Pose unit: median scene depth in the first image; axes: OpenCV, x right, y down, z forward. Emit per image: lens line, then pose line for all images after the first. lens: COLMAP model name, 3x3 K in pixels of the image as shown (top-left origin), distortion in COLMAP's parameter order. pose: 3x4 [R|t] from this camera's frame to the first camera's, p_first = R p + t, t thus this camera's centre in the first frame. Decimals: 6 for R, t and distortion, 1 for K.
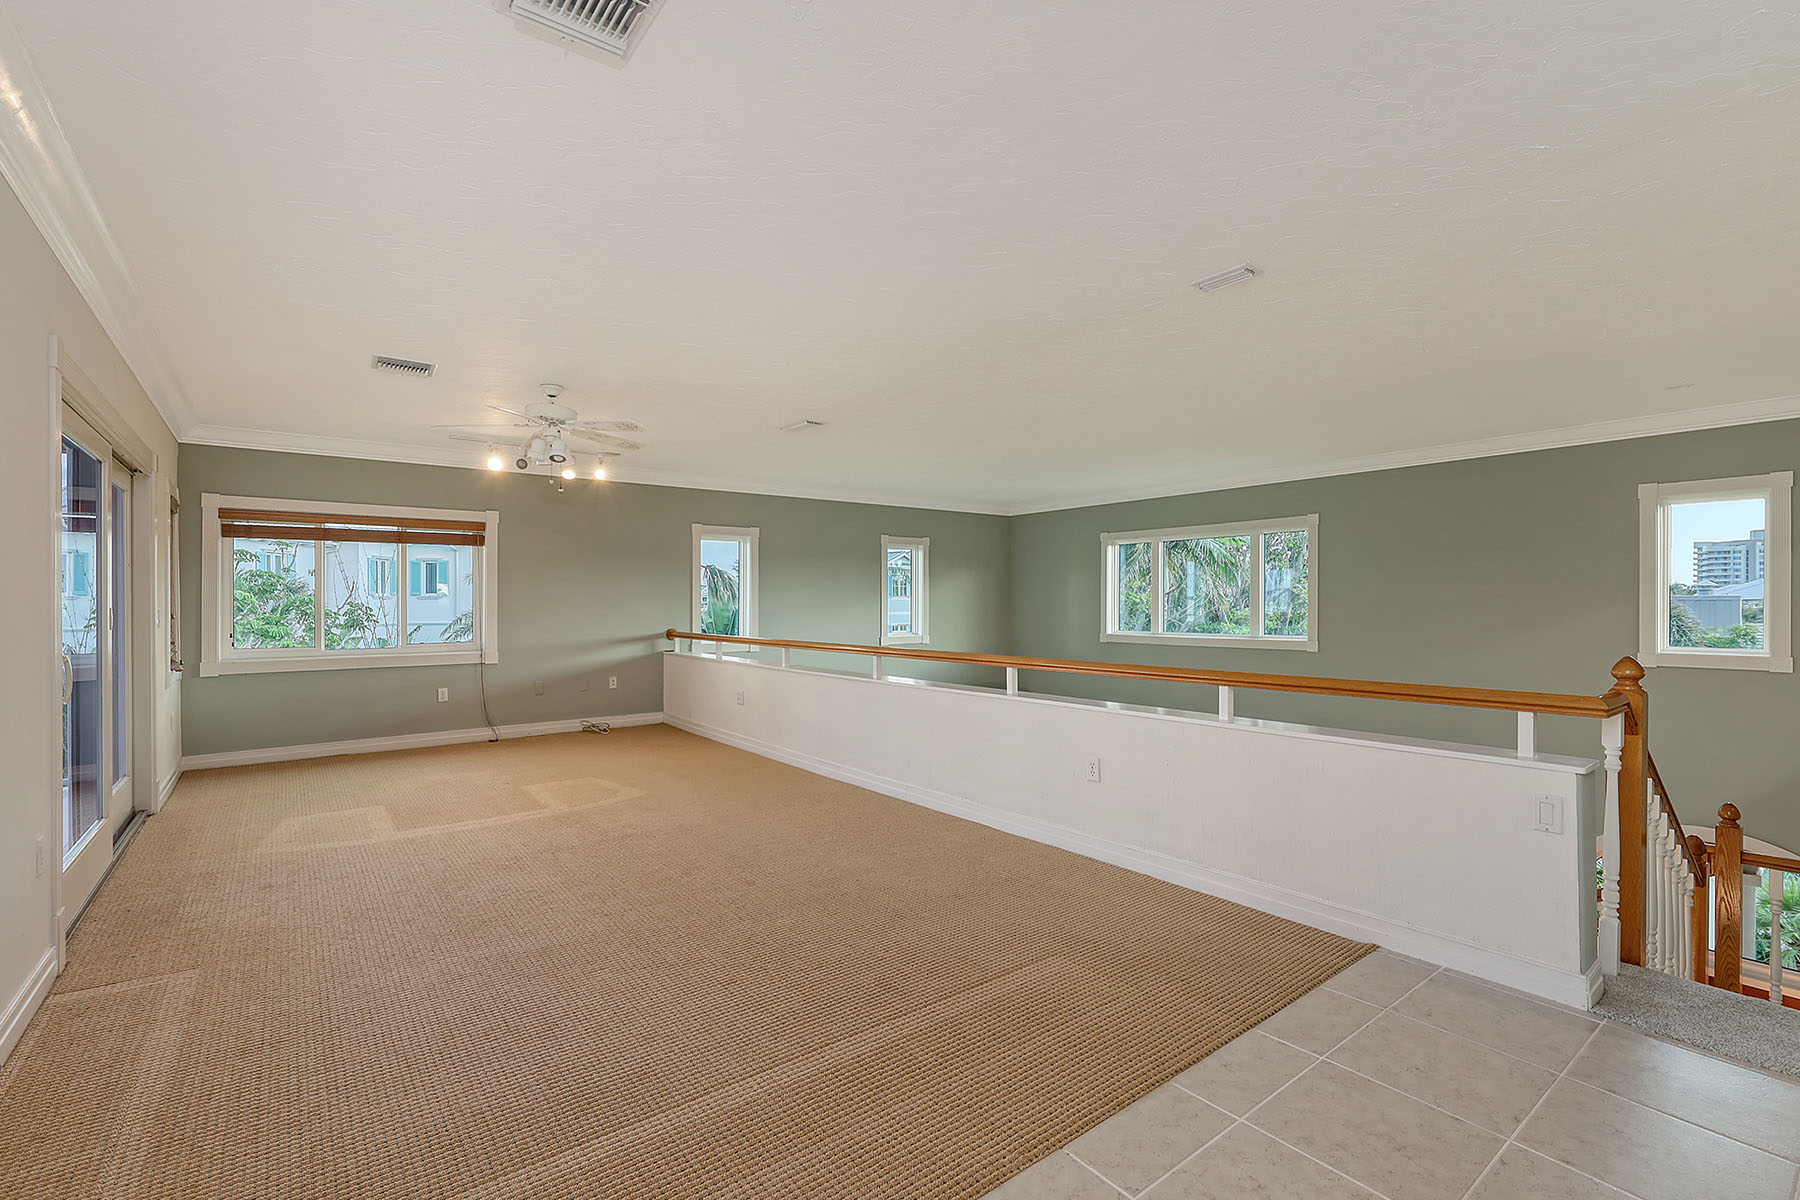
lens RADIAL K [[798.6, 0, 900.0], [0, 798.6, 600.0], [0, 0, 1]] dist [0.001725, 0.000297]
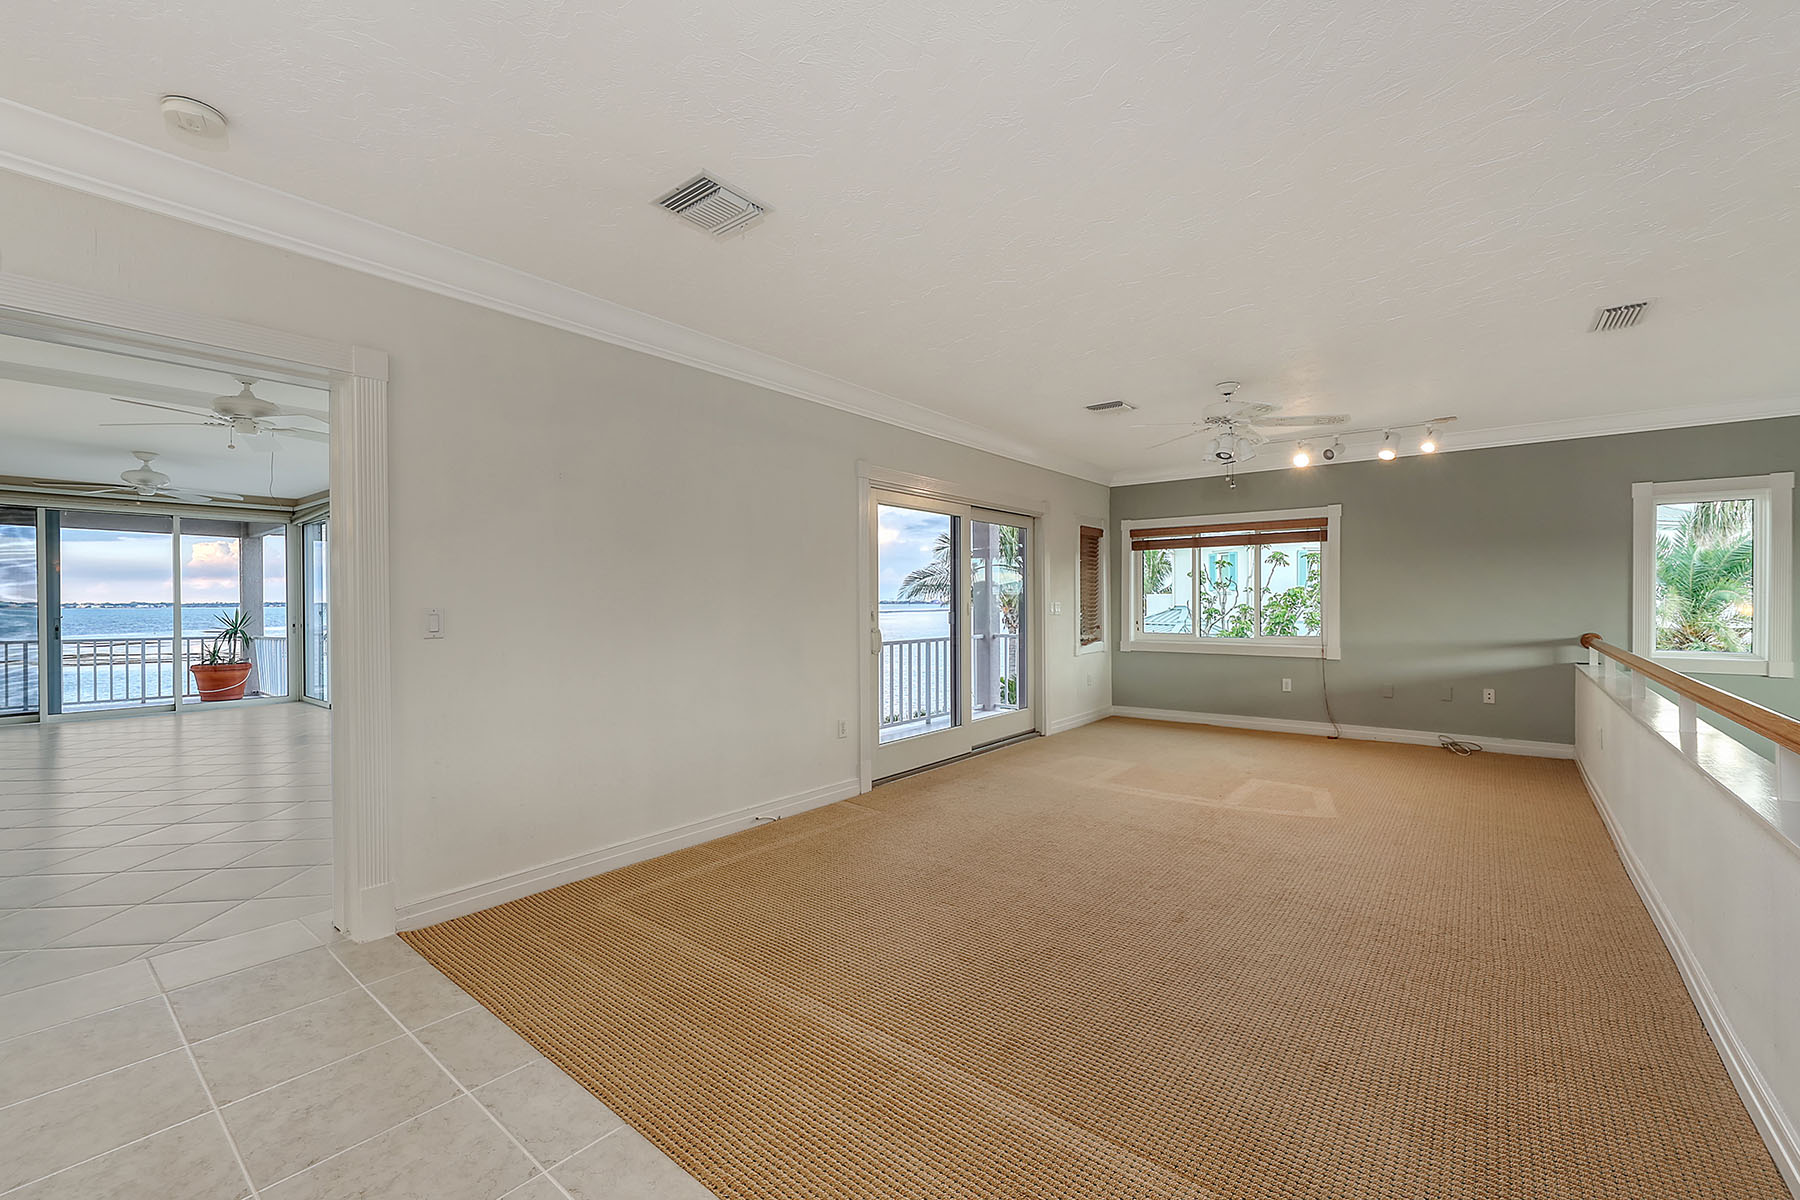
lens RADIAL K [[748.6, 0, 878.7], [0, 748.6, 596.9], [0, 0, 1]] dist [0.001829, -0.000057]
pose [[0.219892, -0.002081, -0.975522, 0.290380], [0.006515, 0.999979, -0.000664, -0.000879], [0.975503, -0.006210, 0.219901, 0.267352]]
